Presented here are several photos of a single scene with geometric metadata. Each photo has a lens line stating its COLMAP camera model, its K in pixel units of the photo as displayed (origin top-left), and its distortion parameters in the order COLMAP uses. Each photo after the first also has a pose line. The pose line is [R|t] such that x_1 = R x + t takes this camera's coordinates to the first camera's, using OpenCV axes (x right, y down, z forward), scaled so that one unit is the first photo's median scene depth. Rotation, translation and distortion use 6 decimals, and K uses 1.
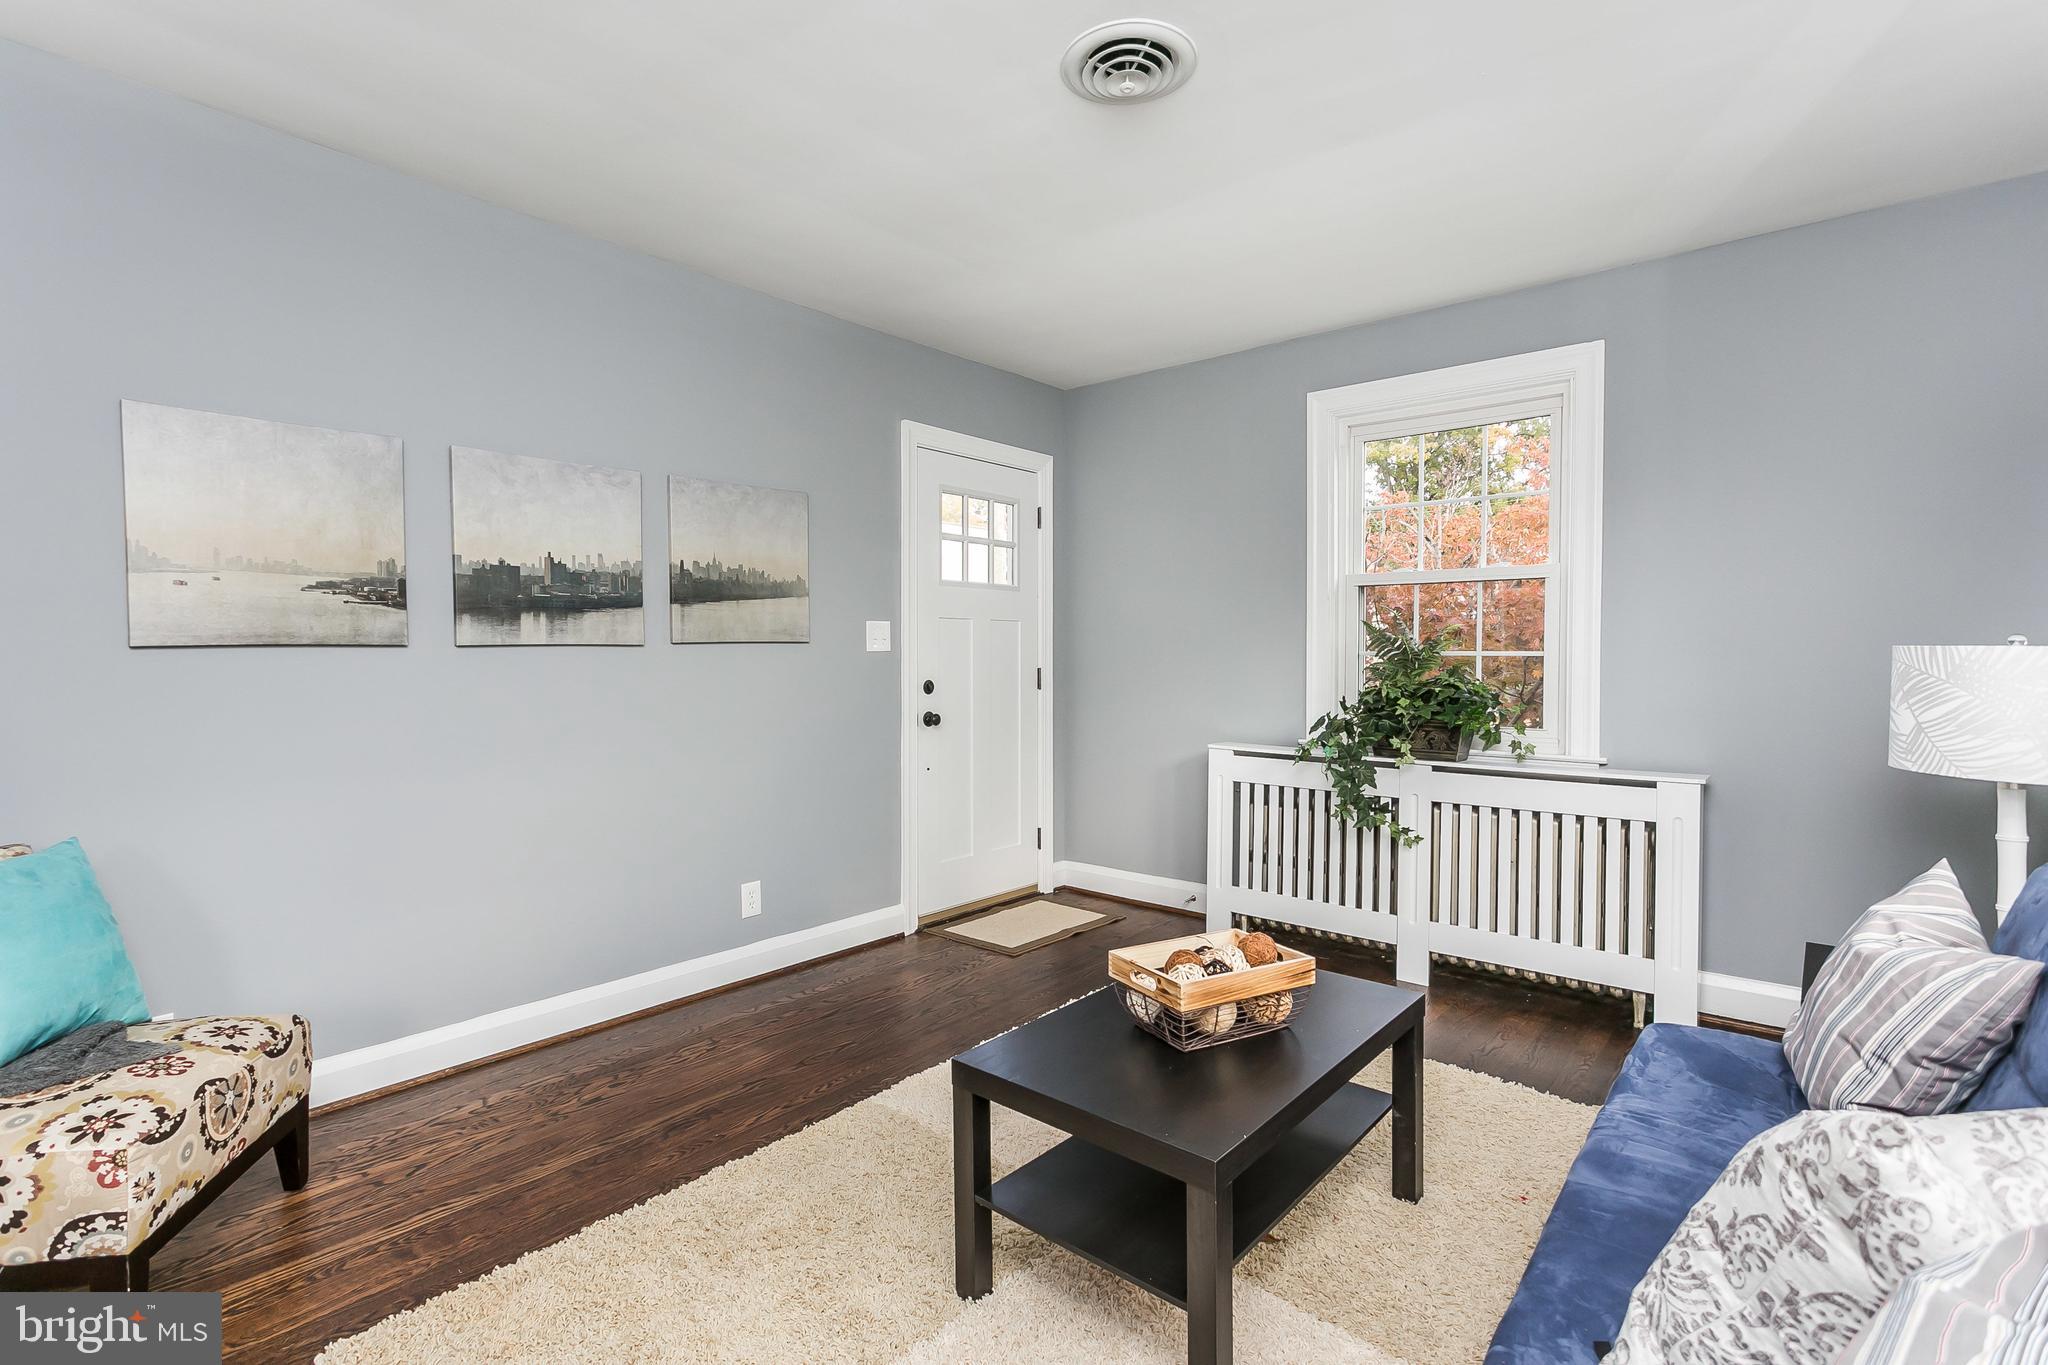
lens RADIAL K [[970.8, 0, 1011.5], [0, 970.8, 666.9], [0, 0, 1]] dist [0.001254, -0.000146]
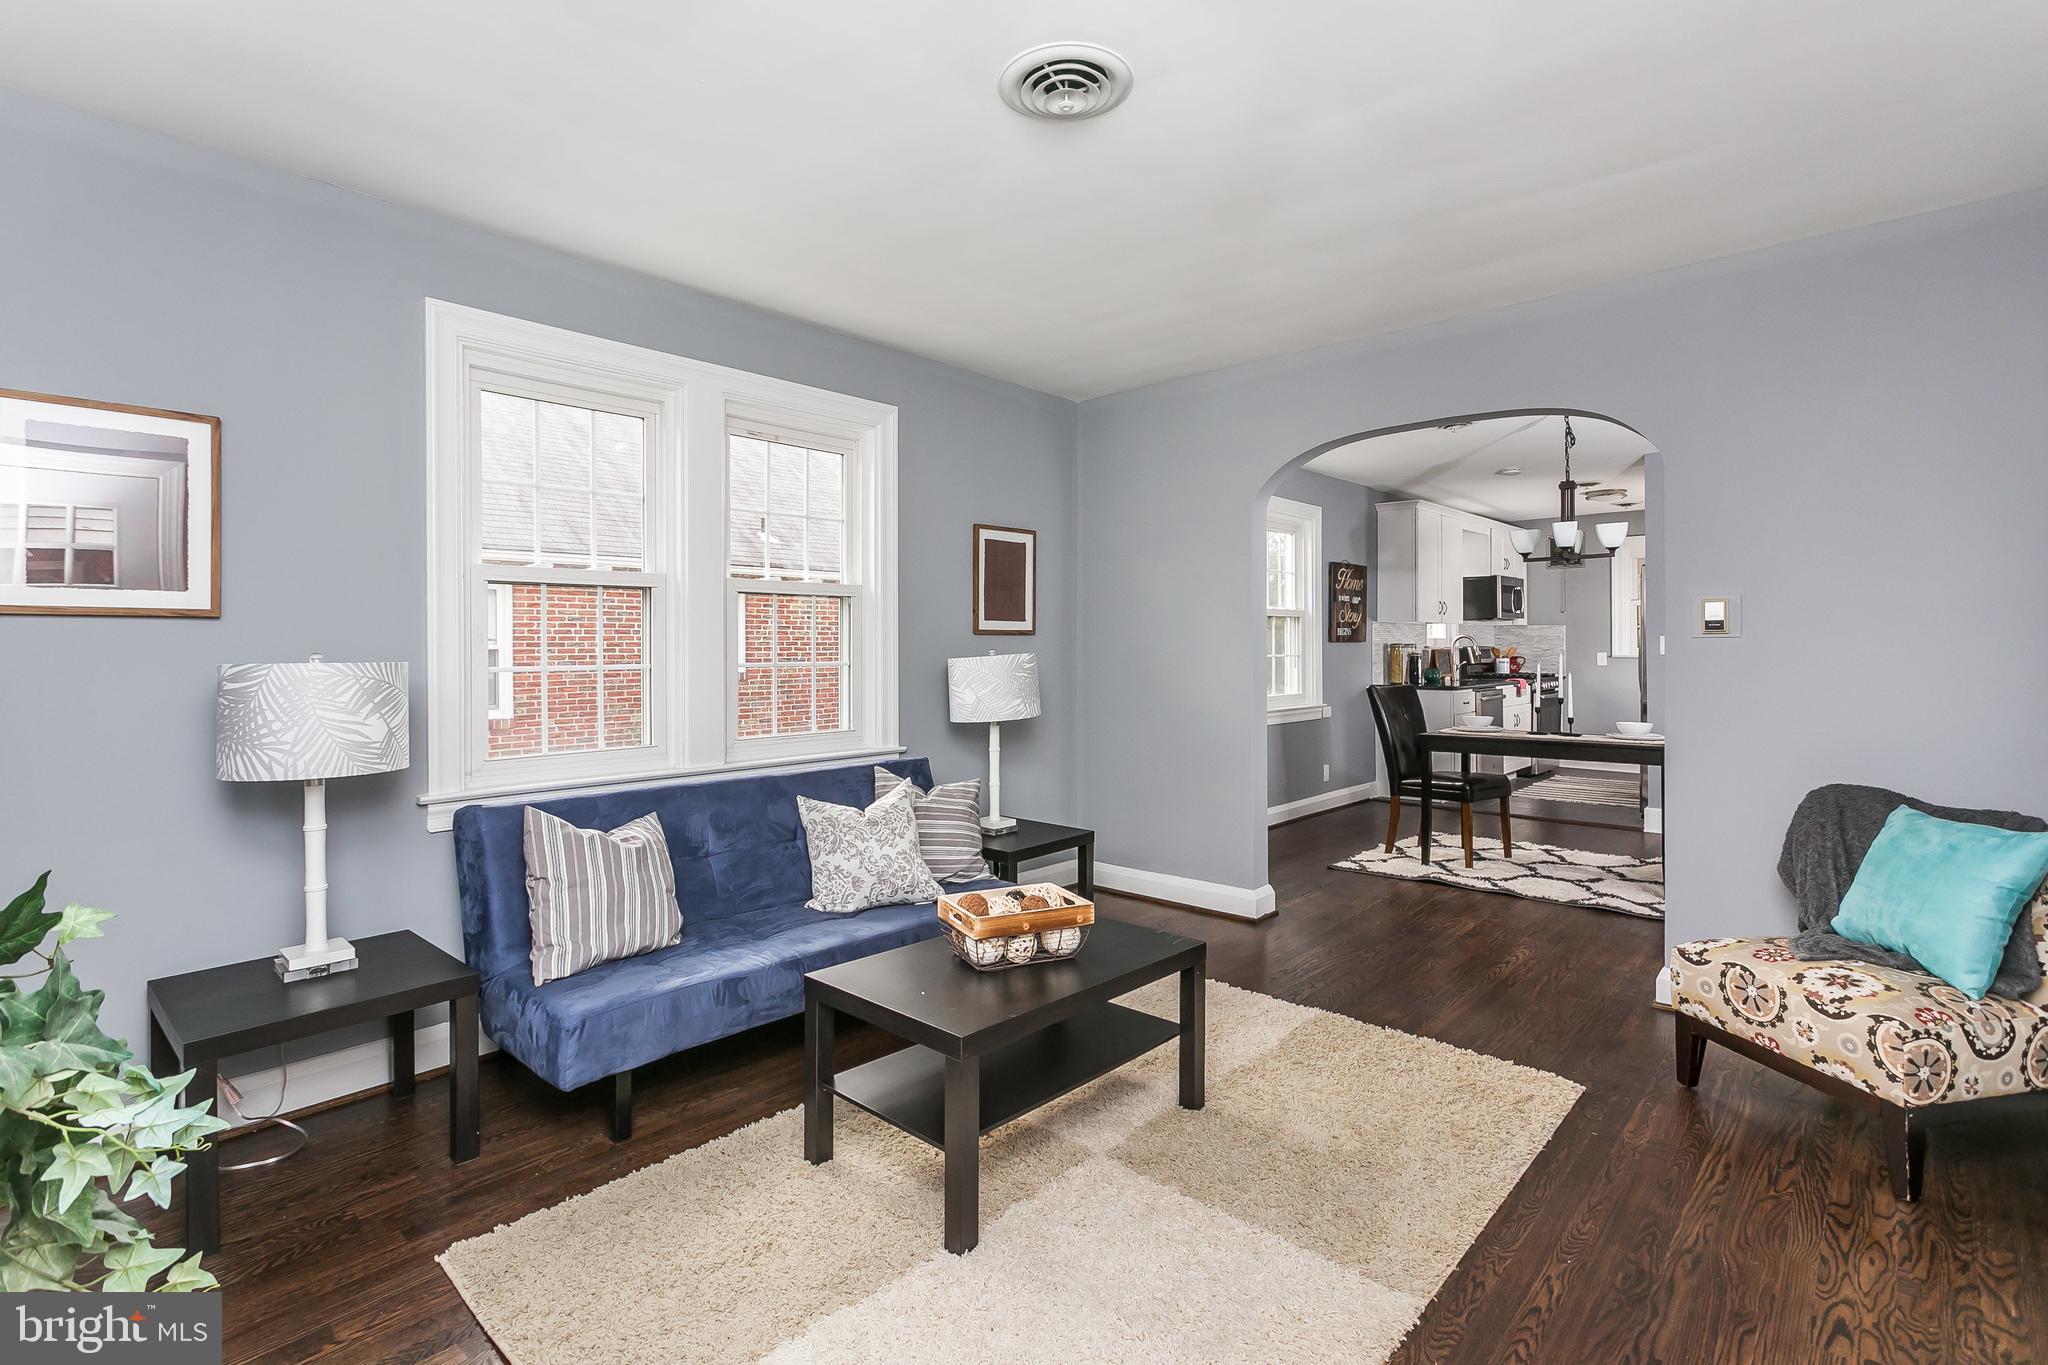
lens RADIAL K [[970.8, 0, 1011.5], [0, 970.8, 666.9], [0, 0, 1]] dist [0.001254, -0.000146]
pose [[-0.999405, 0.011089, 0.032654, 0.084227], [0.012053, 0.999492, 0.029497, -0.026574], [-0.032310, 0.029873, -0.999031, 1.244243]]
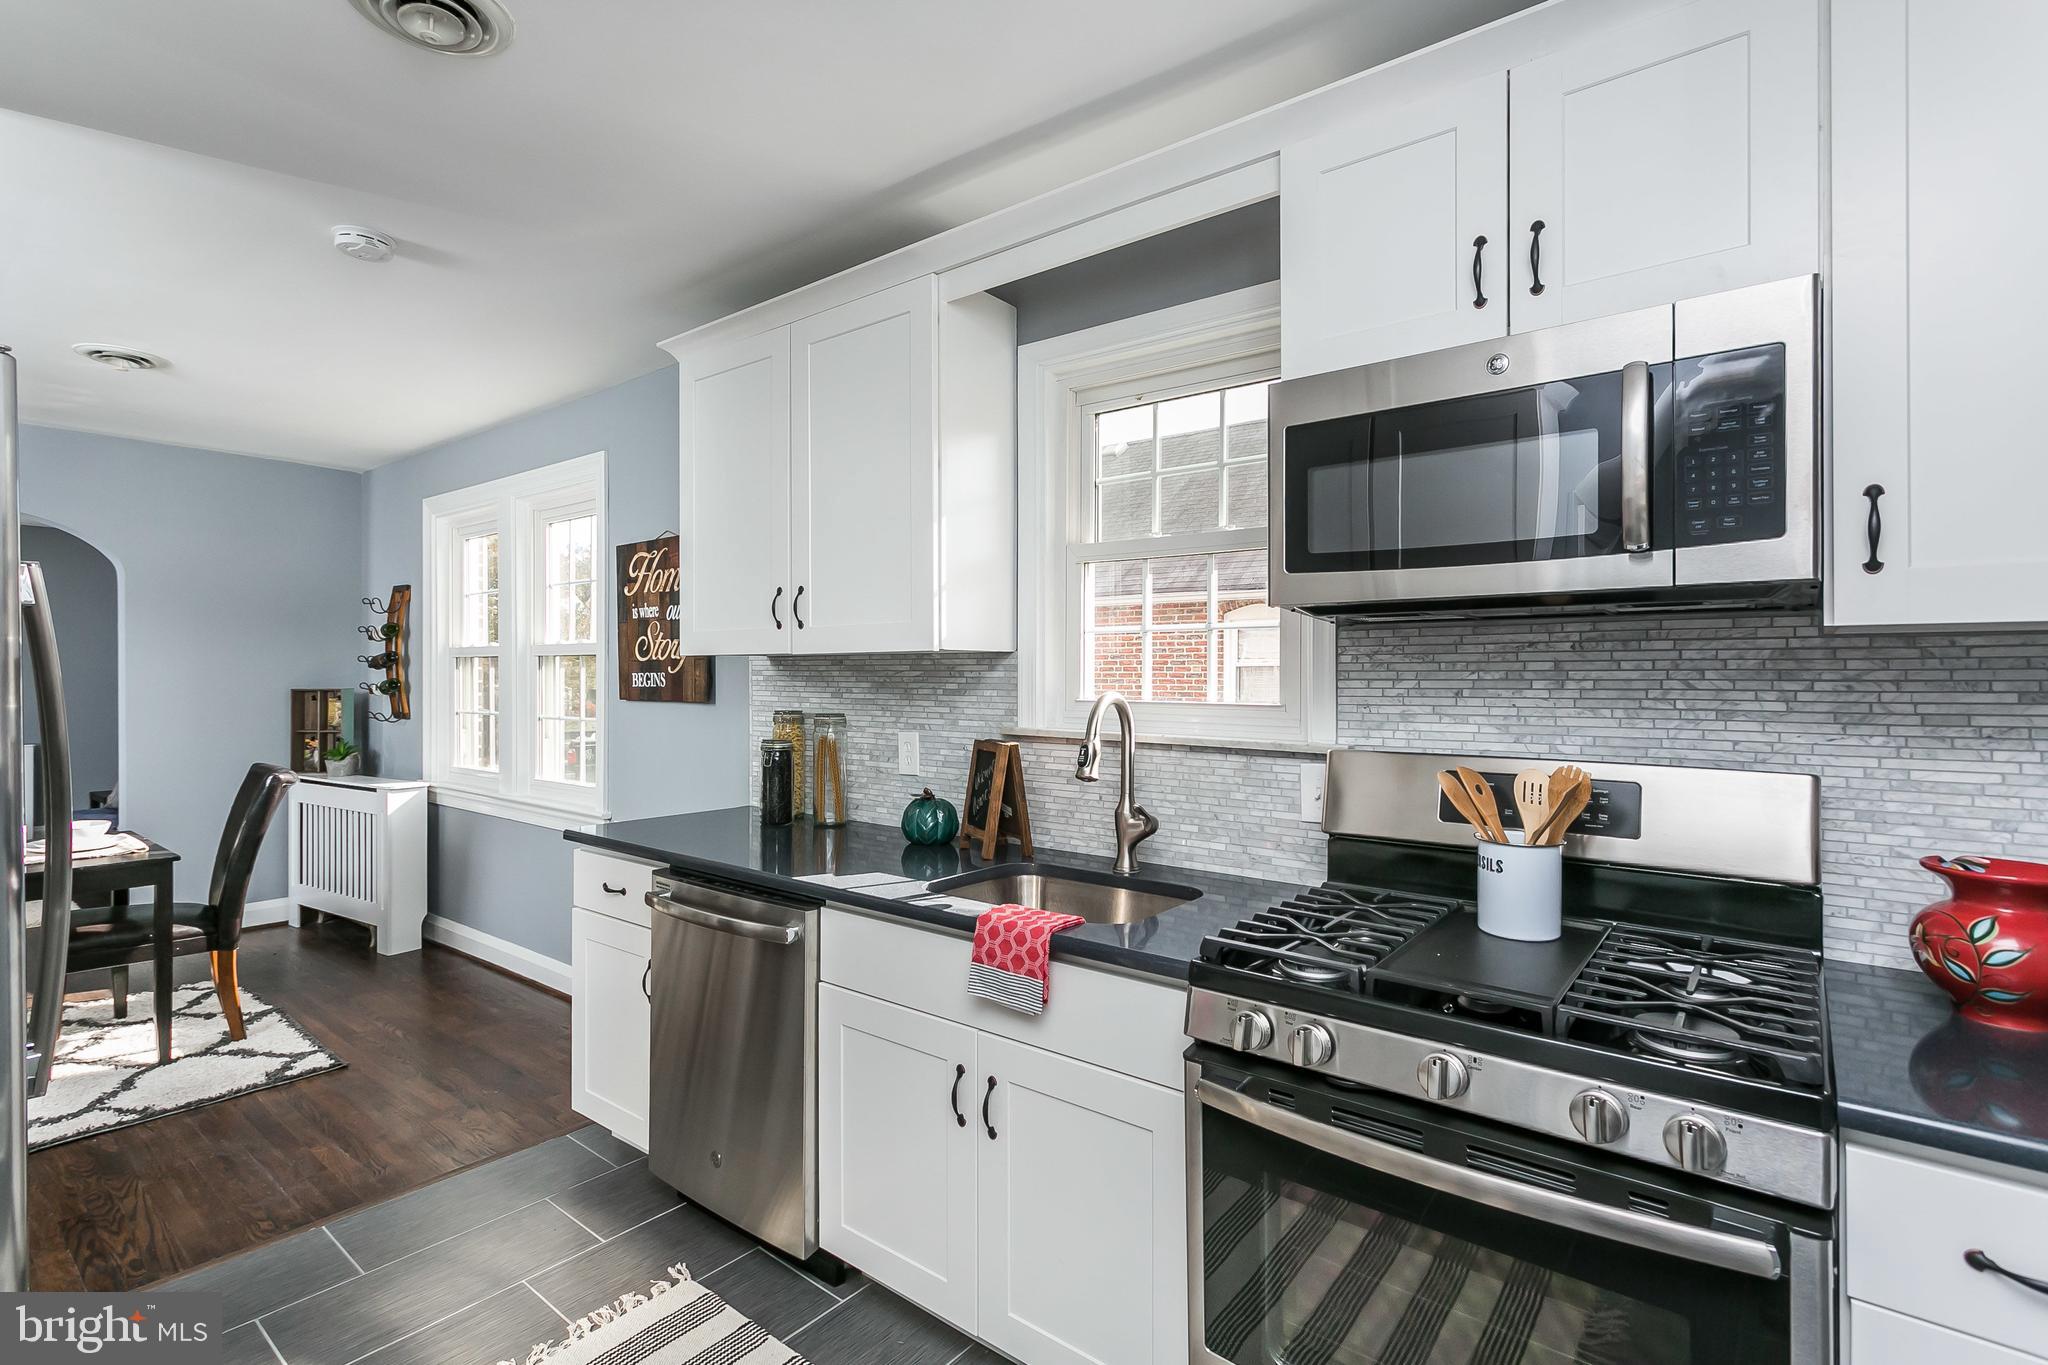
lens RADIAL K [[946.8, 0, 1011.7], [0, 946.8, 674.0], [0, 0, 1]] dist [0.000984, 0.000095]
pose [[-0.049207, 0.004352, 0.998779, -1.573405], [0.009765, 0.999945, -0.003876, -0.030468], [-0.998741, 0.009563, -0.049246, -1.186118]]
